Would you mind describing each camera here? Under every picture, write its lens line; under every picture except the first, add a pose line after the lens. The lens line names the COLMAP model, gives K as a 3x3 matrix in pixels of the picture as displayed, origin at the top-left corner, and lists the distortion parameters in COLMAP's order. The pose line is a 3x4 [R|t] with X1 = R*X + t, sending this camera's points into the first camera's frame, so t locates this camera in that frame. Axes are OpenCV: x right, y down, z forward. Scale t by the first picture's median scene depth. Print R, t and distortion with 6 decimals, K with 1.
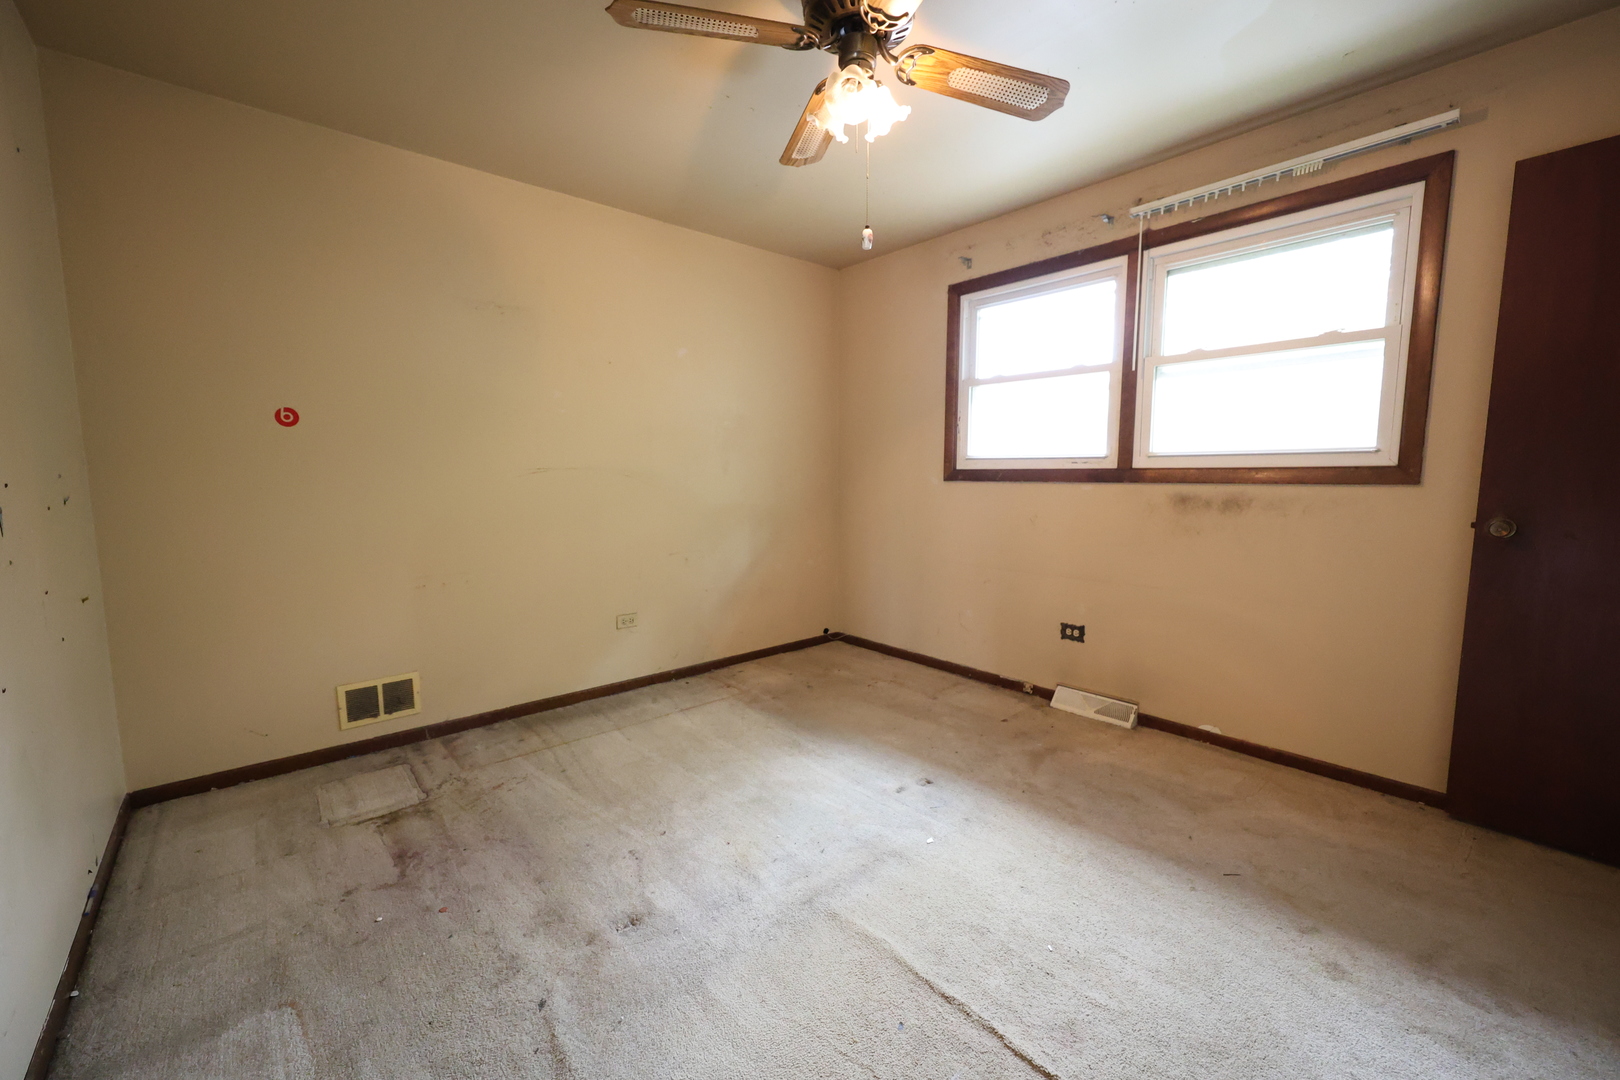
lens RADIAL K [[648.0, 0, 810.0], [0, 648.0, 540.0], [0, 0, 1]] dist [-0.000779, -0.000198]
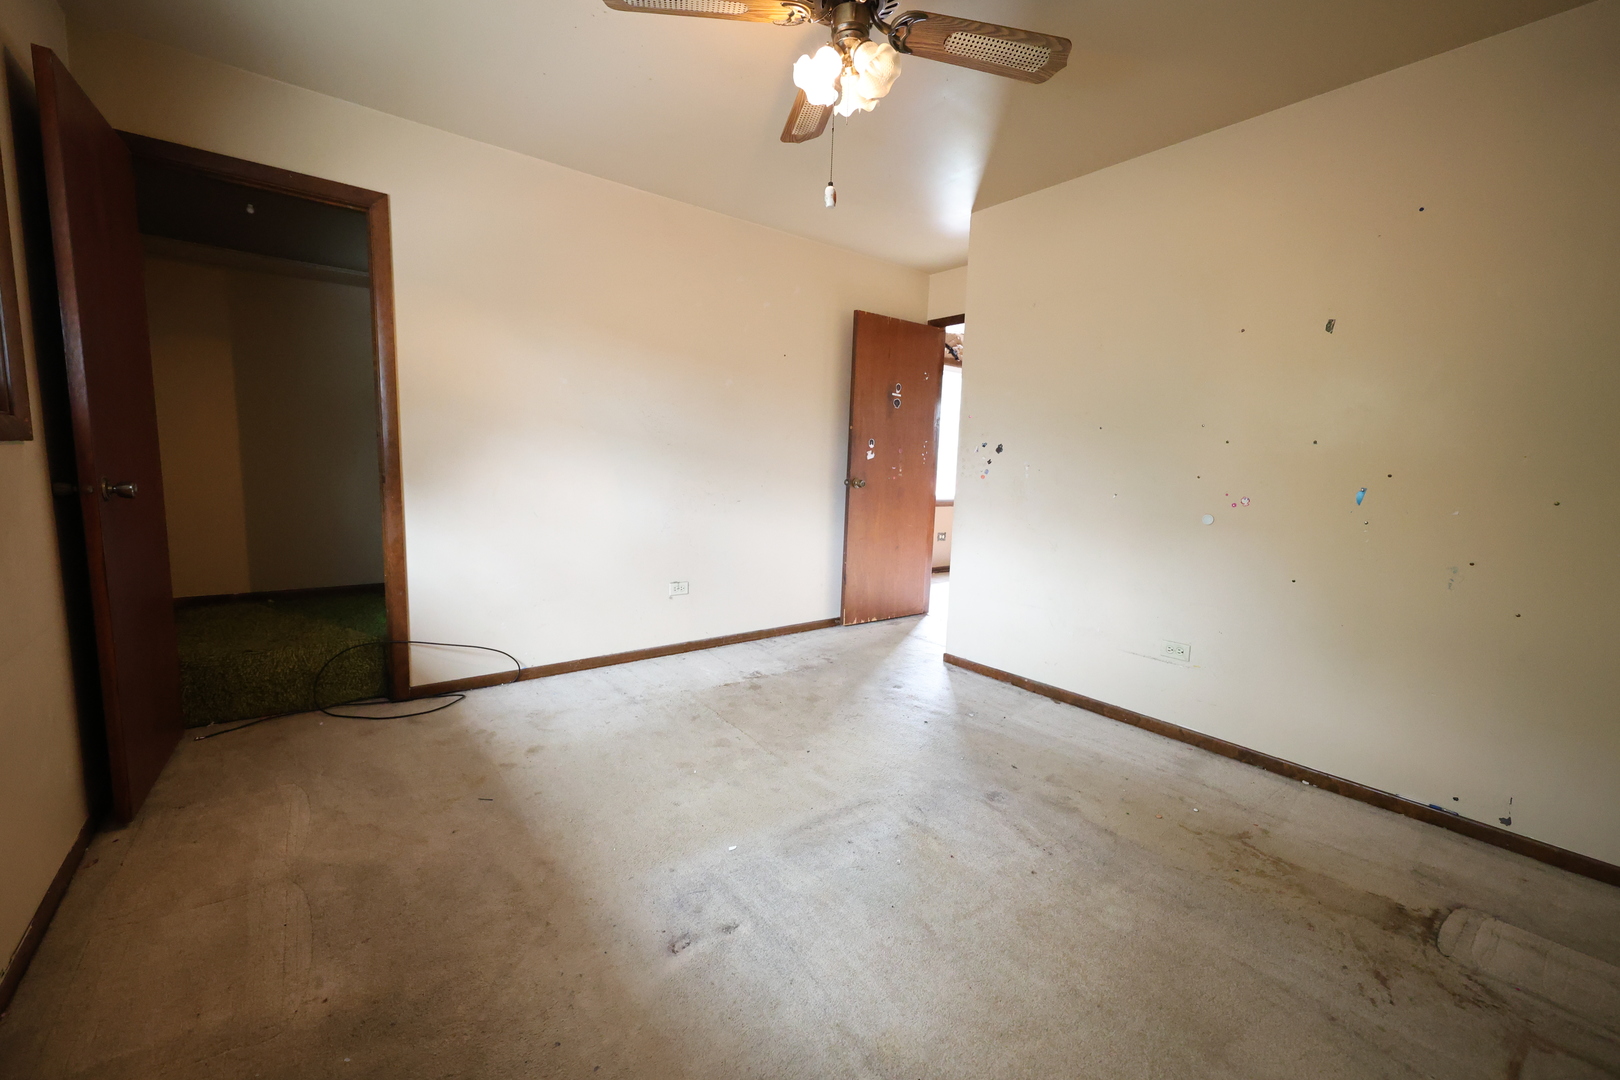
lens RADIAL K [[648.0, 0, 810.0], [0, 648.0, 540.0], [0, 0, 1]] dist [-0.000779, -0.000198]
pose [[-0.998452, -0.027930, 0.048106, 0.016019], [-0.015750, 0.971362, 0.237083, -0.070008], [-0.053350, 0.235958, -0.970298, 0.686457]]
